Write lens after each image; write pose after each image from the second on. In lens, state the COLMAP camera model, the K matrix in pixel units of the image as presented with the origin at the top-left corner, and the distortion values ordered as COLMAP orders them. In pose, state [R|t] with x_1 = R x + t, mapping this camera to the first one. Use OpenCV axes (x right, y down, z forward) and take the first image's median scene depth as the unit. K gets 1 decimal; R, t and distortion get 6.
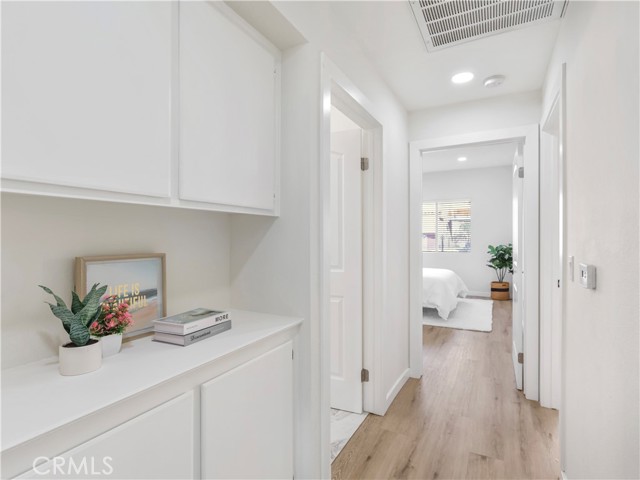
lens RADIAL K [[336.3, 0, 322.3], [0, 336.3, 240.2], [0, 0, 1]] dist [-0.004049, 0.002753]
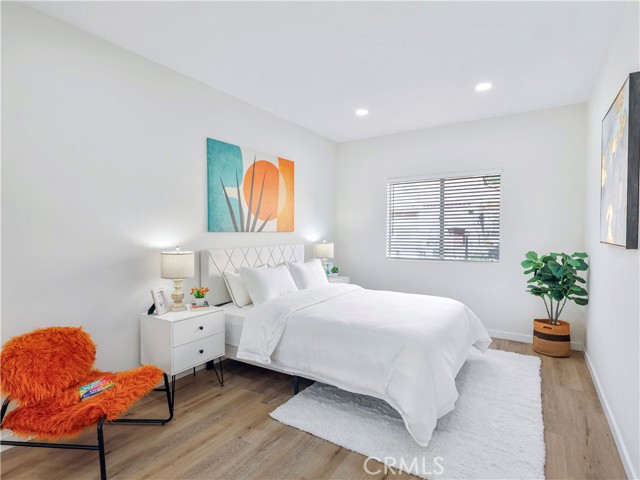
lens RADIAL K [[336.3, 0, 320.4], [0, 336.3, 237.4], [0, 0, 1]] dist [-0.004049, 0.002753]
pose [[0.996276, 0.001096, -0.086210, 0.209542], [-0.000352, 0.999963, 0.008638, -0.014600], [0.086216, -0.008575, 0.996240, 0.446973]]
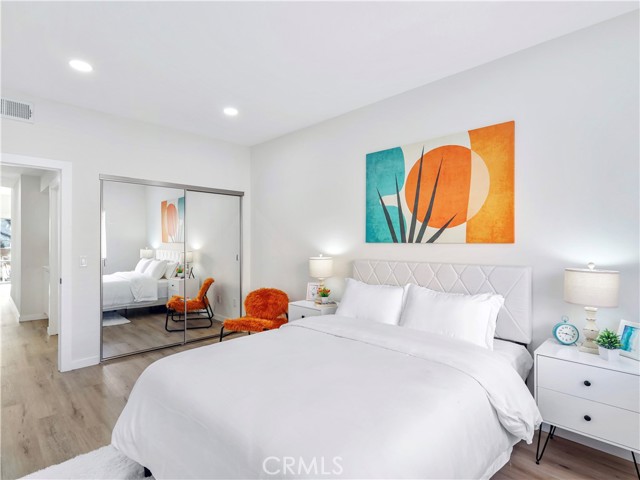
lens RADIAL K [[336.3, 0, 322.3], [0, 336.3, 241.6], [0, 0, 1]] dist [-0.004049, 0.002753]
pose [[-0.279867, 0.004721, -0.960027, 1.322426], [-0.007018, 0.999951, 0.006963, -0.044159], [0.960013, 0.008686, -0.279820, 2.406761]]
